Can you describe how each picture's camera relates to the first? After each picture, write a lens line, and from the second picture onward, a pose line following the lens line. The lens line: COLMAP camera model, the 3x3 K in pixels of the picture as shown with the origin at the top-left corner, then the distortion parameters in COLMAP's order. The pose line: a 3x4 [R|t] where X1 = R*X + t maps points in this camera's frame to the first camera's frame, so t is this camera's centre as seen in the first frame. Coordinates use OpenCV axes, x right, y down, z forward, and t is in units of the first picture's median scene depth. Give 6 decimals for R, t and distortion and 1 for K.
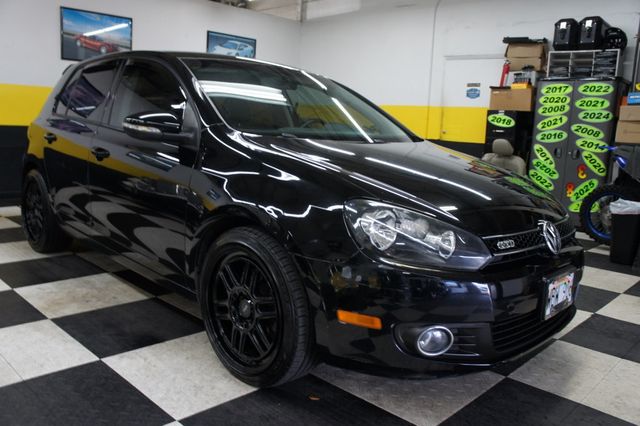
lens RADIAL K [[533.7, 0, 320.0], [0, 533.7, 213.0], [0, 0, 1]] dist [-0.157135, 0.156617]
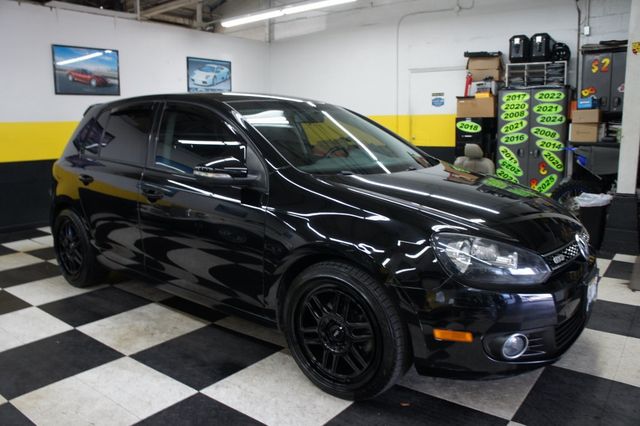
lens RADIAL K [[500.8, 0, 320.0], [0, 500.8, 213.0], [0, 0, 1]] dist [-0.177359, 0.128920]
pose [[0.992286, -0.077932, 0.096415, -0.093460], [0.077169, 0.996950, 0.011622, -0.032629], [-0.097027, -0.004092, 0.995273, -0.016098]]
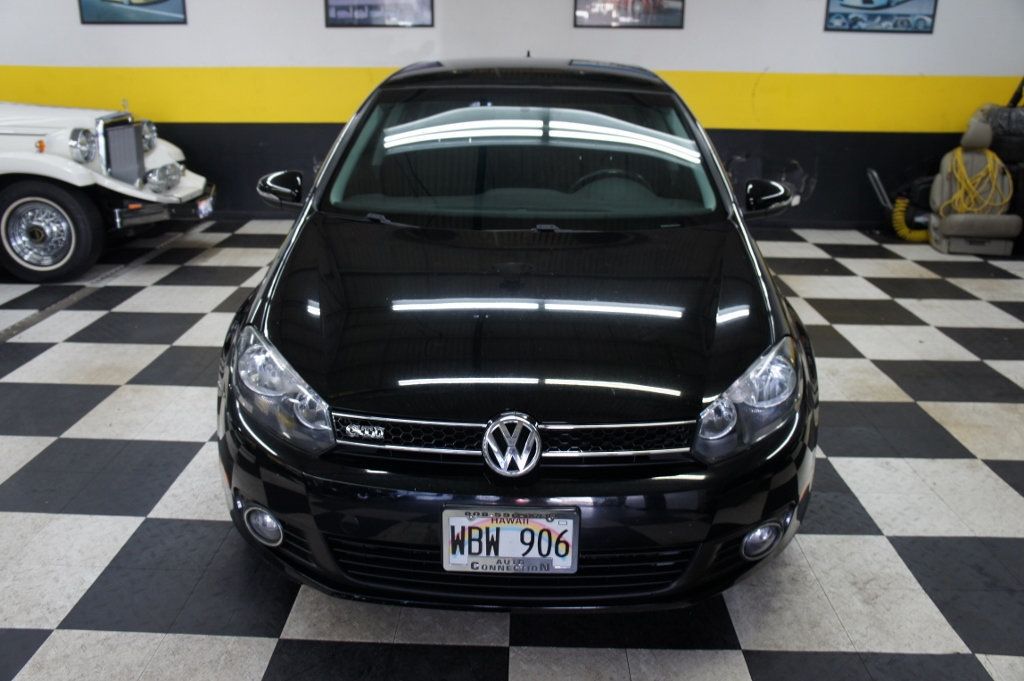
lens RADIAL K [[897.6, 0, 512.0], [0, 897.6, 340.5], [0, 0, 1]] dist [-0.103099, 0.099940]
pose [[0.681019, 0.187386, -0.707884, 0.409910], [-0.098261, 0.981346, 0.165243, -0.084446], [0.725643, -0.042976, 0.686728, 0.116540]]
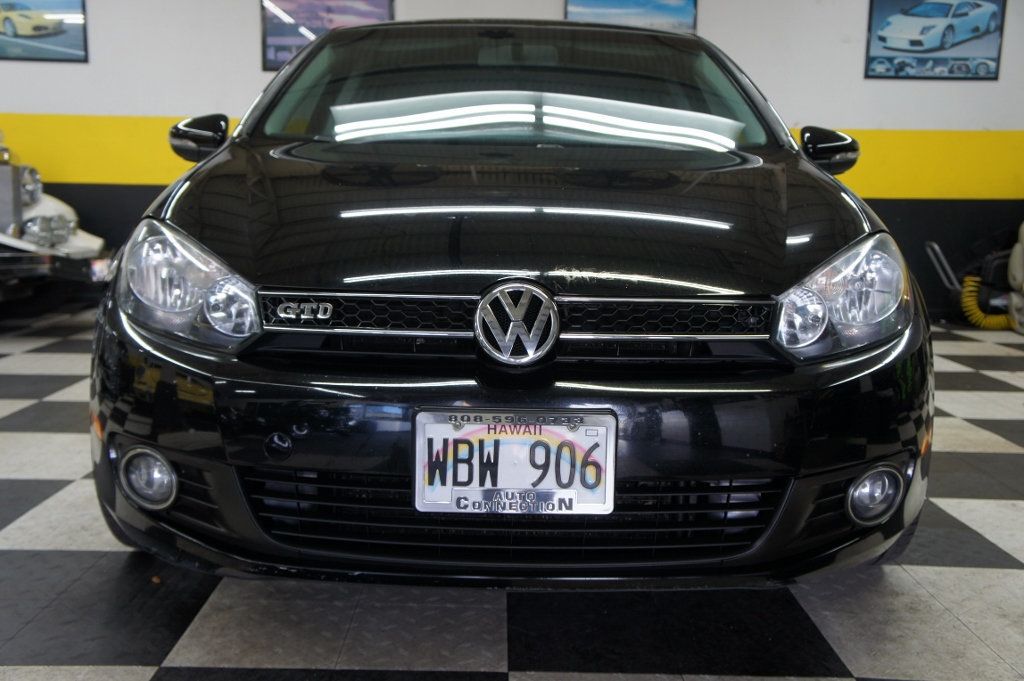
lens RADIAL K [[1085.8, 0, 512.0], [0, 1085.8, 340.5], [0, 0, 1]] dist [-0.040774, 0.243620]
pose [[0.702075, 0.058203, -0.709720, 0.378172], [-0.100379, 0.994791, -0.017717, 0.027071], [0.704993, 0.083680, 0.704261, 0.147171]]
